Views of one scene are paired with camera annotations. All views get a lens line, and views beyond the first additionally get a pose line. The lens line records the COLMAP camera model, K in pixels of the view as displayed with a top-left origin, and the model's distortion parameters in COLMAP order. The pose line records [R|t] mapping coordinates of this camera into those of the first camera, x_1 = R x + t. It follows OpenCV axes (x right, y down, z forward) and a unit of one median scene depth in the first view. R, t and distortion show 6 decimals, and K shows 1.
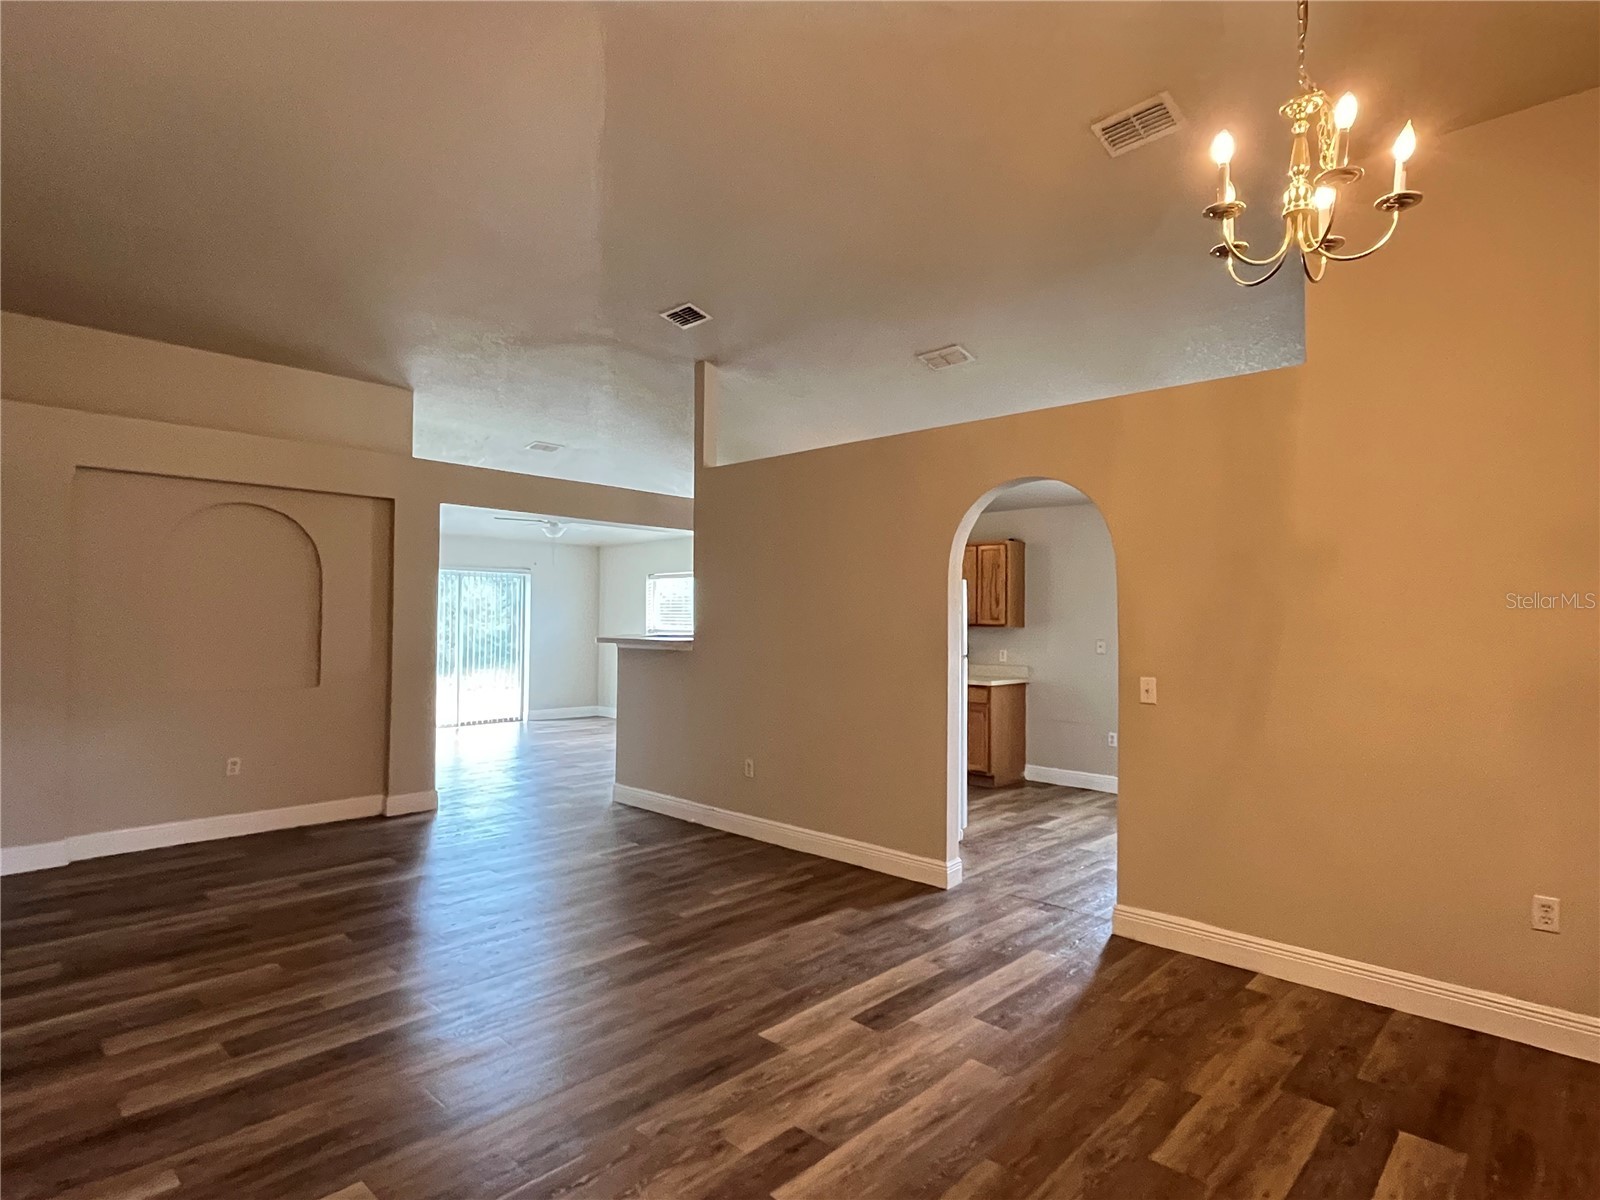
lens RADIAL K [[857.8, 0, 800.0], [0, 857.8, 600.0], [0, 0, 1]] dist [-0.001544, -0.001670]
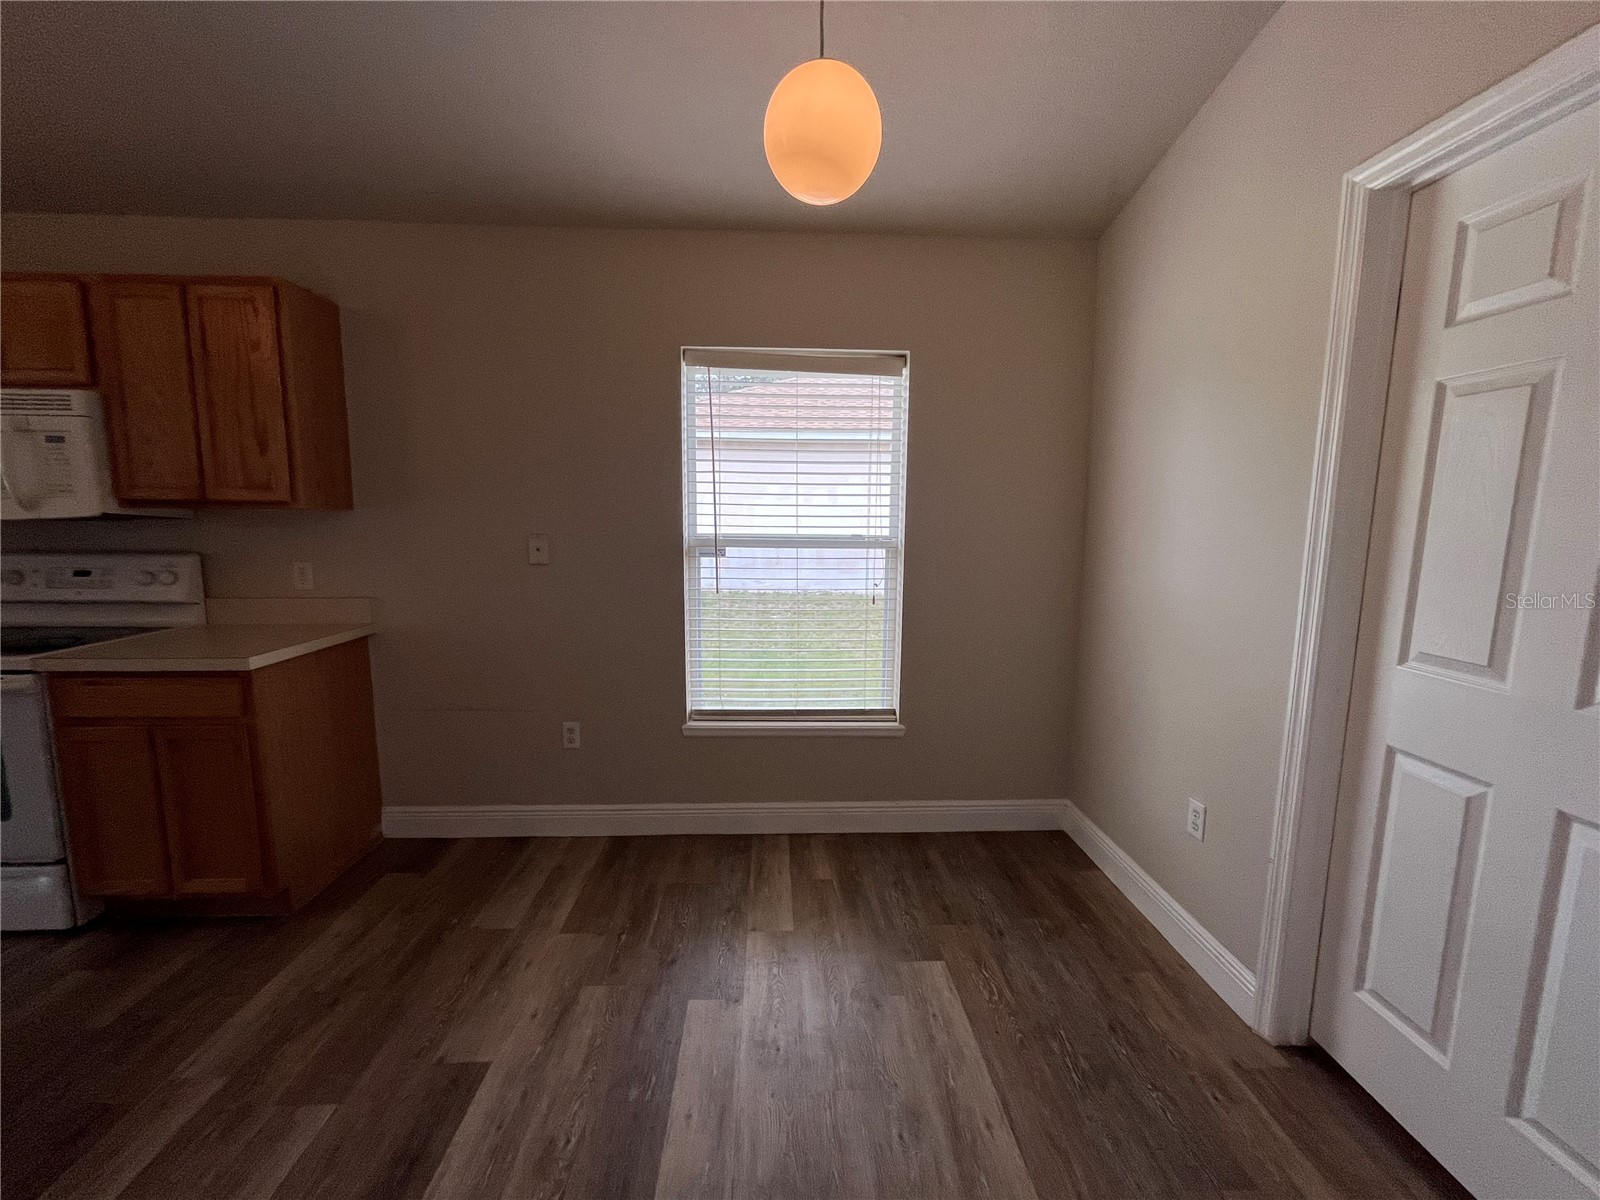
lens RADIAL K [[652.2, 0, 796.9], [0, 652.2, 599.0], [0, 0, 1]] dist [-0.003274, -0.000004]
pose [[0.696566, -0.096626, 0.710956, 0.318082], [-0.021747, 0.987592, 0.155530, 0.036488], [-0.717163, -0.123799, 0.685822, 1.080910]]
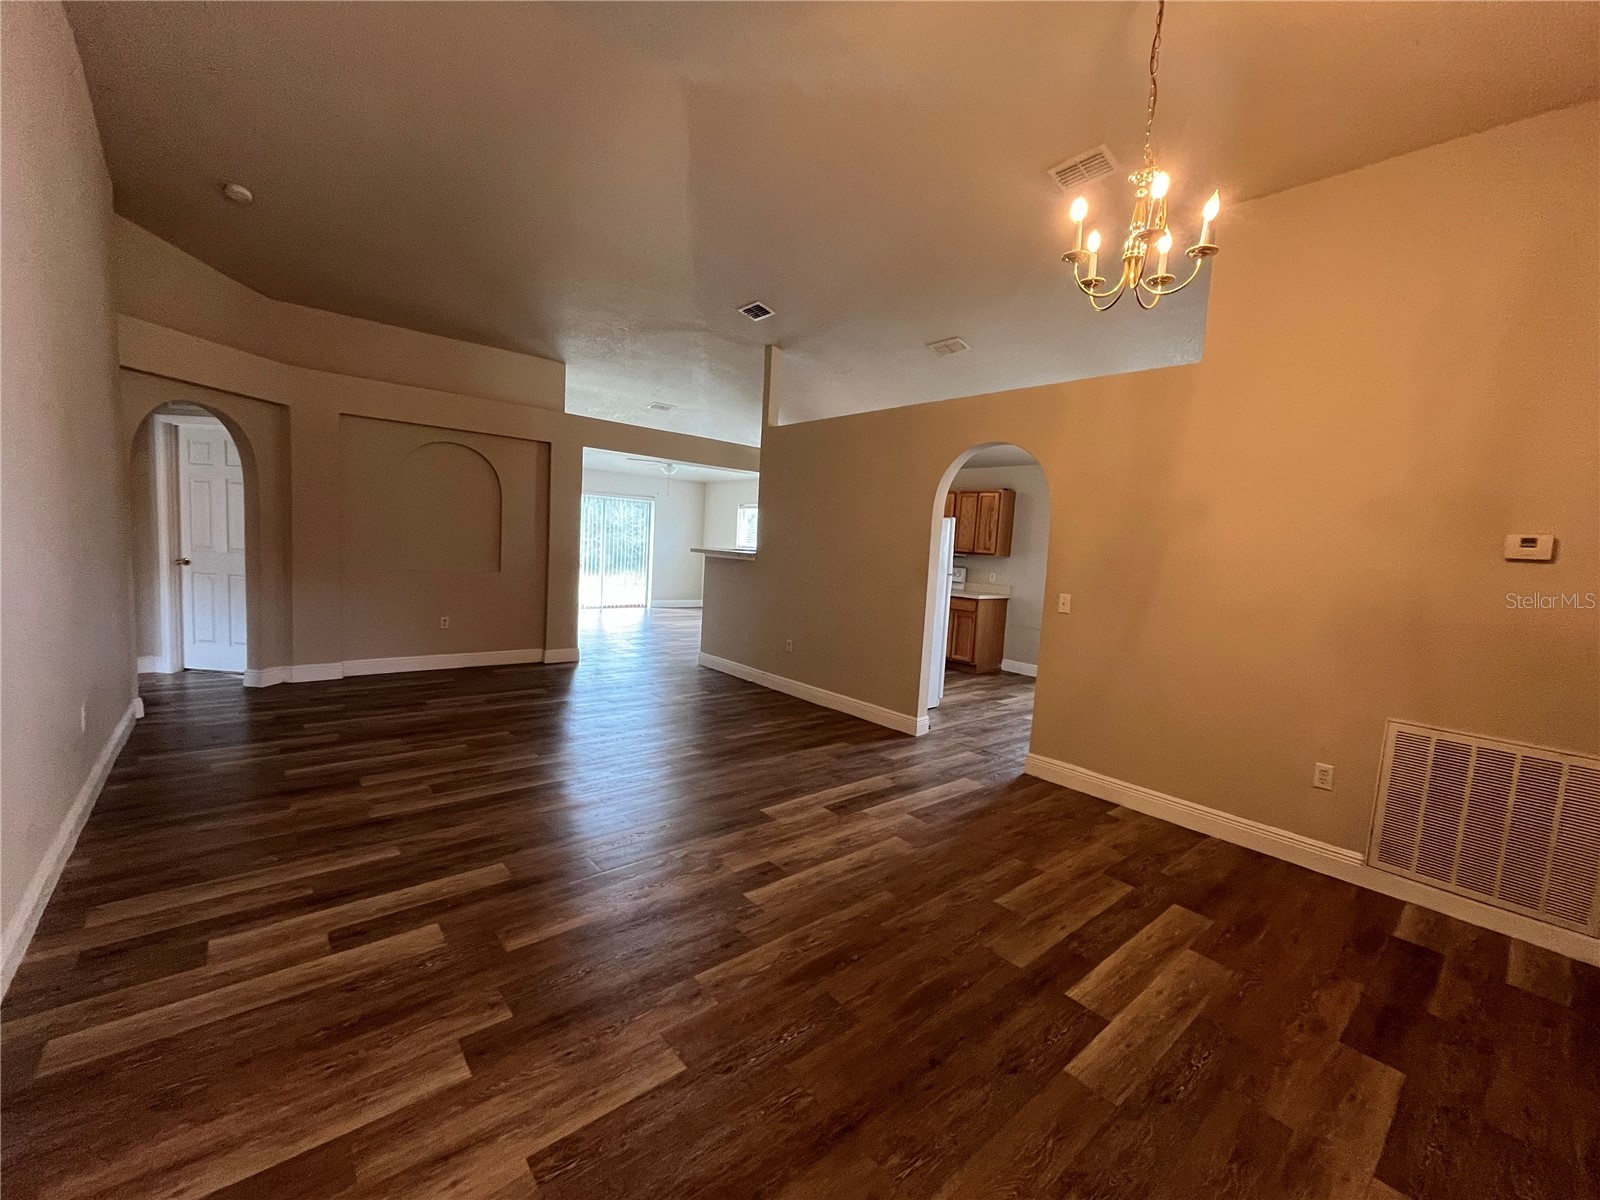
lens RADIAL K [[652.2, 0, 796.9], [0, 652.2, 599.0], [0, 0, 1]] dist [-0.003274, -0.000004]
pose [[0.993500, 0.056071, -0.099060, 0.068126], [-0.045125, 0.992964, 0.109481, 0.002354], [0.104501, -0.104299, 0.989041, -0.062163]]
